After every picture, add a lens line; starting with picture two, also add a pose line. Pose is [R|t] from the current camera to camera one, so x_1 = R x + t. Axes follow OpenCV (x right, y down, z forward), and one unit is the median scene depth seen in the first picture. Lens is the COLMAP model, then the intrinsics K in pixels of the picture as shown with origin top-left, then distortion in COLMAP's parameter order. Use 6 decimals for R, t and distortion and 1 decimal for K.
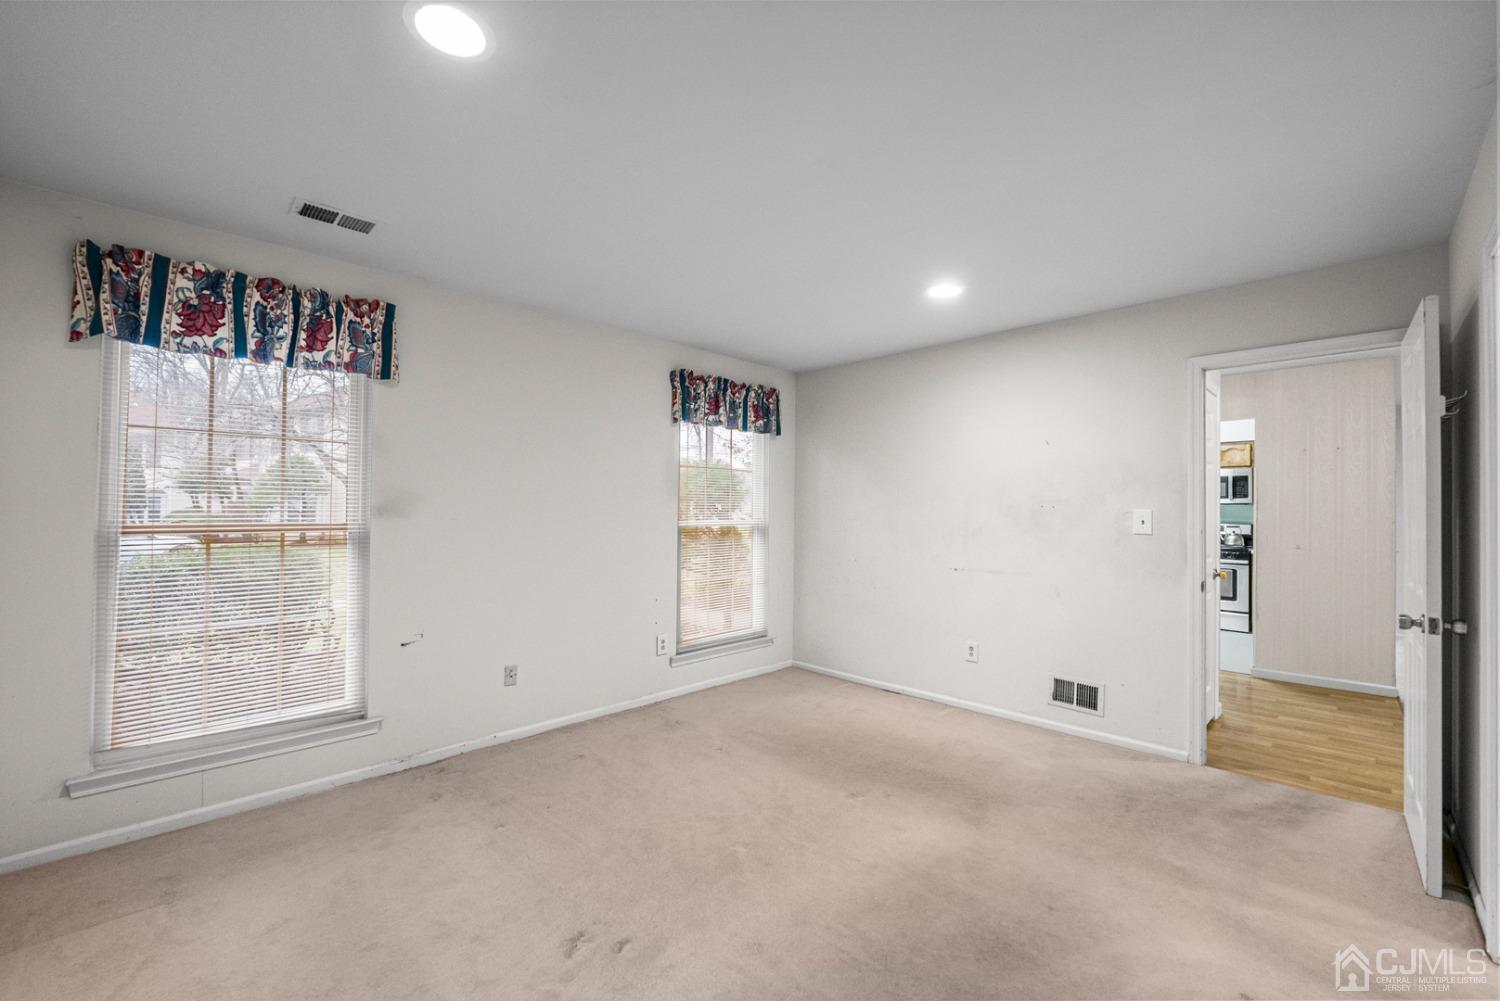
lens RADIAL K [[618.4, 0, 754.8], [0, 618.4, 498.2], [0, 0, 1]] dist [-0.000627, -0.001244]
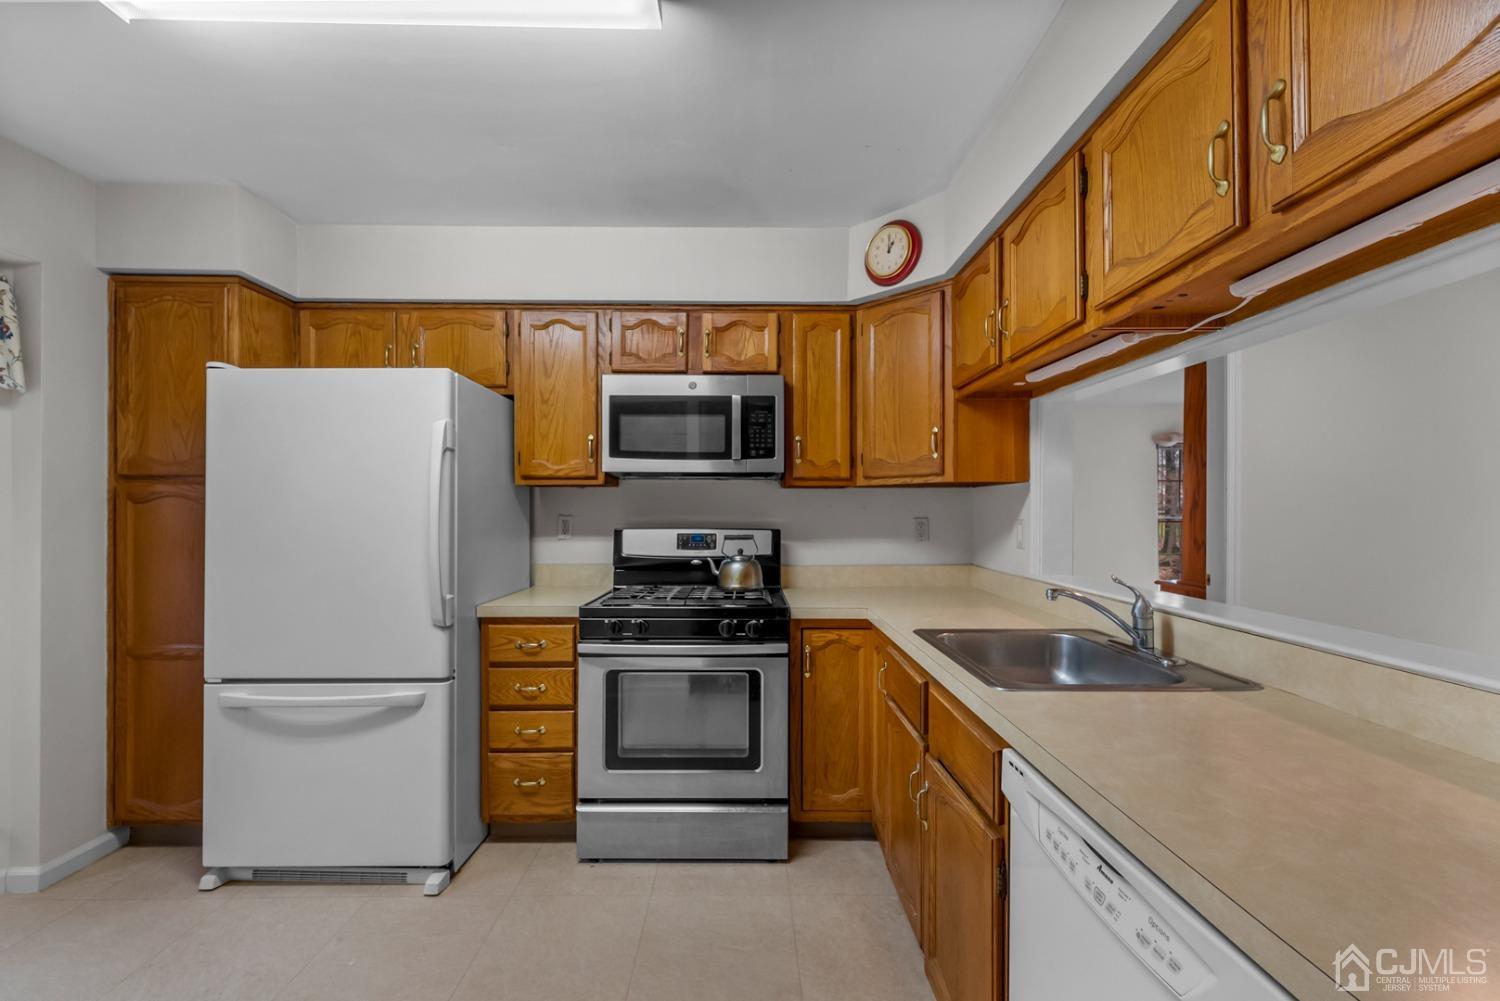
lens RADIAL K [[618.4, 0, 748.7], [0, 618.4, 510.7], [0, 0, 1]] dist [-0.000627, -0.001244]
pose [[0.710332, -0.012293, 0.703759, 0.525986], [-0.006936, 0.999677, 0.024463, 0.021722], [-0.703832, -0.022258, 0.710017, 0.744055]]
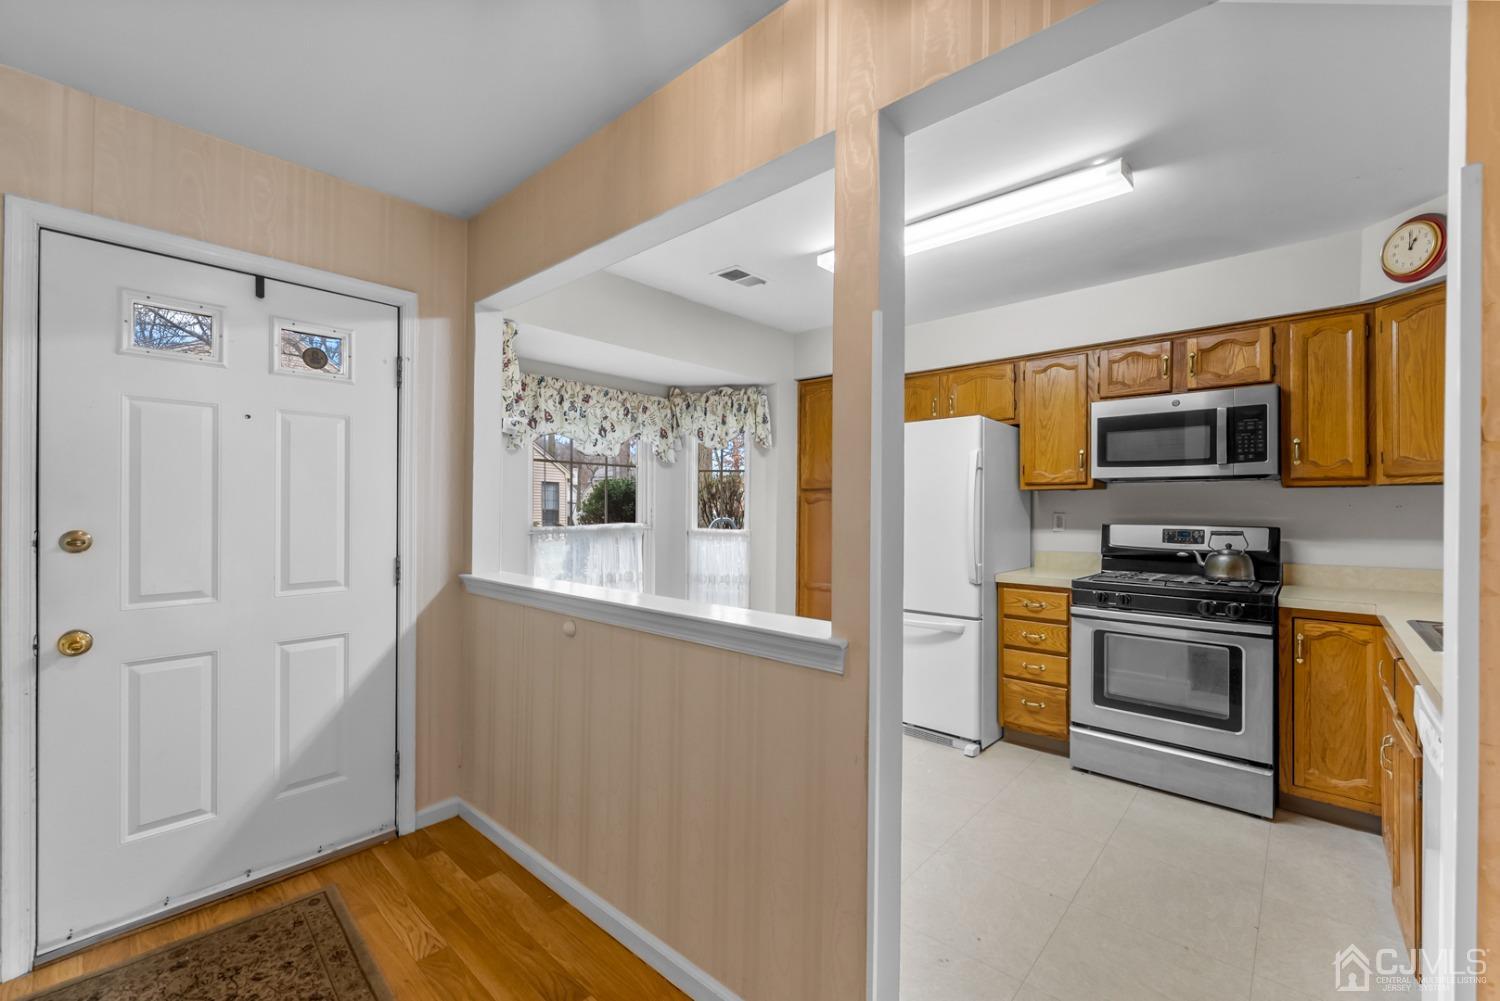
lens RADIAL K [[618.4, 0, 753.7], [0, 618.4, 504.3], [0, 0, 1]] dist [-0.000627, -0.001244]
pose [[0.999097, -0.007650, 0.041797, 0.449236], [0.007023, 0.999861, 0.015127, 0.018883], [-0.041907, -0.014820, 0.999012, 0.611713]]
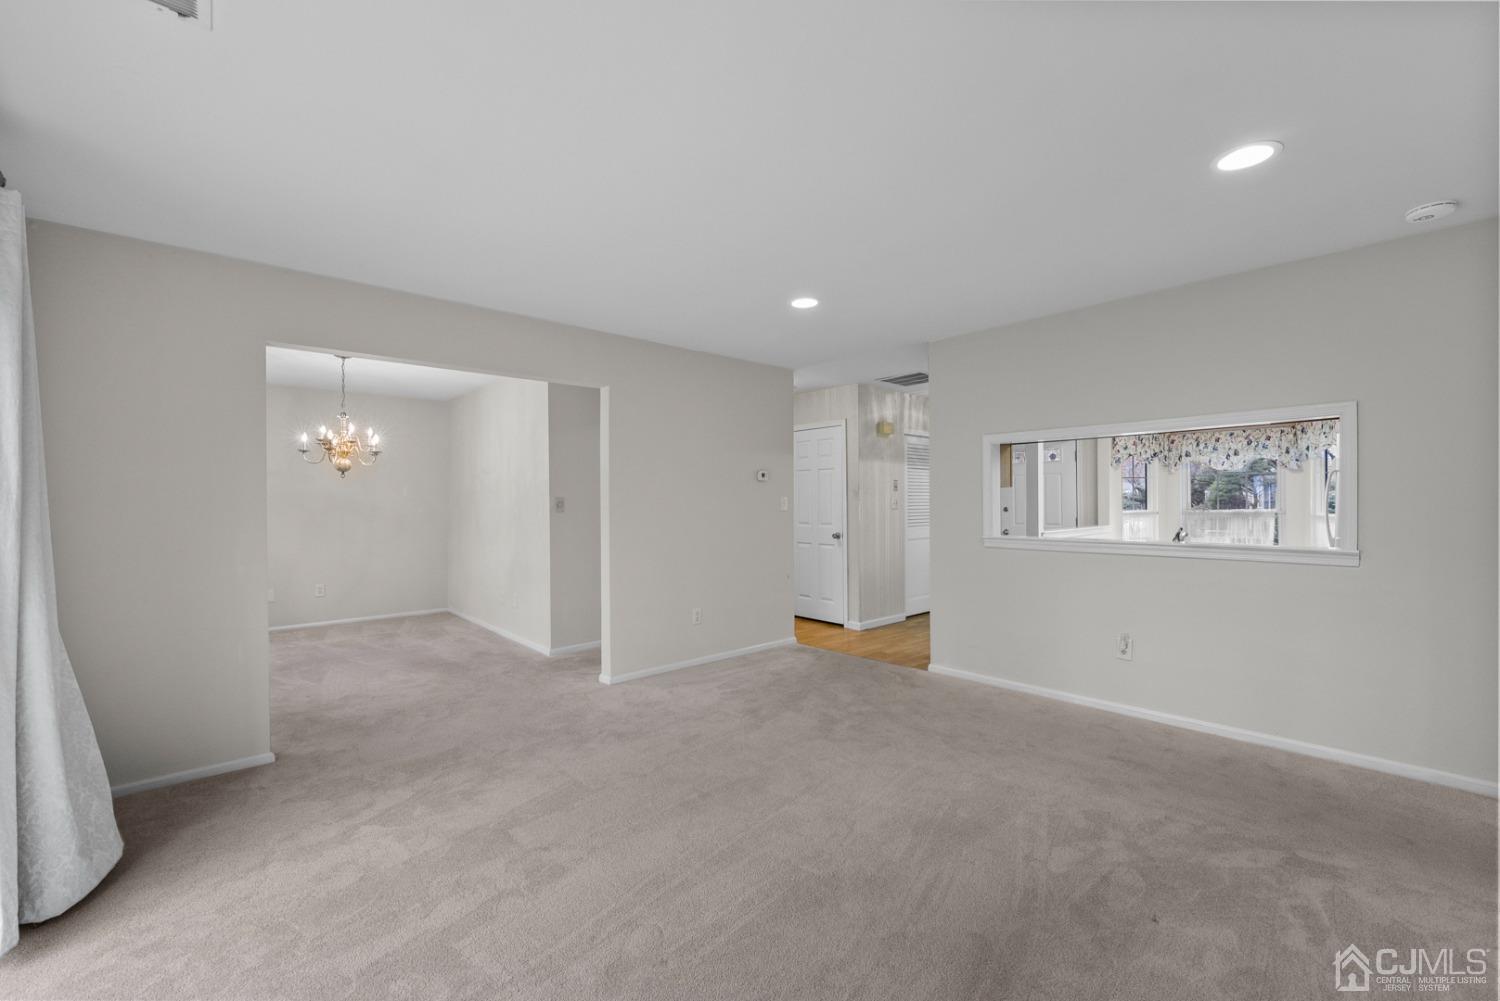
lens RADIAL K [[618.4, 0, 740.8], [0, 618.4, 509.7], [0, 0, 1]] dist [-0.000627, -0.001244]
pose [[-0.085198, 0.003014, -0.996359, 1.333208], [0.027473, 0.999622, 0.000675, 0.023279], [0.995985, -0.027315, -0.085249, 0.489783]]
